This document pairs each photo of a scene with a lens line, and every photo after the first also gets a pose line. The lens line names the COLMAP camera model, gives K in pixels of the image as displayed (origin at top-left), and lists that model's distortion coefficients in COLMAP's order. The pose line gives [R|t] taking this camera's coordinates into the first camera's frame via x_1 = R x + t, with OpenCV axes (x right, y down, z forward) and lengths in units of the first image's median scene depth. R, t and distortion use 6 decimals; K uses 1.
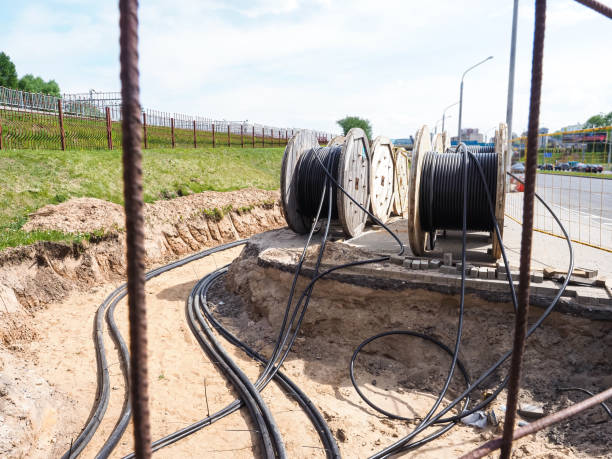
lens RADIAL K [[453.2, 0, 306.1], [0, 453.2, 220.2], [0, 0, 1]] dist [-0.006107, 0.001039]
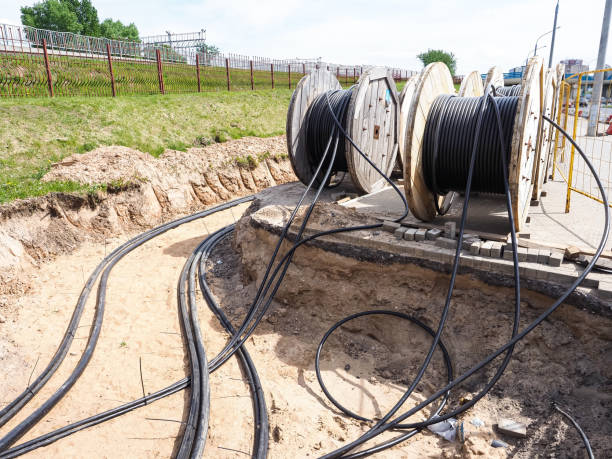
lens RADIAL K [[453.2, 0, 306.1], [0, 453.2, 220.2], [0, 0, 1]] dist [-0.006107, 0.001039]
pose [[0.985184, 0.028154, -0.169176, 0.182883], [-0.006103, 0.991564, 0.129476, -0.034313], [0.171394, -0.126525, 0.977044, 0.136863]]
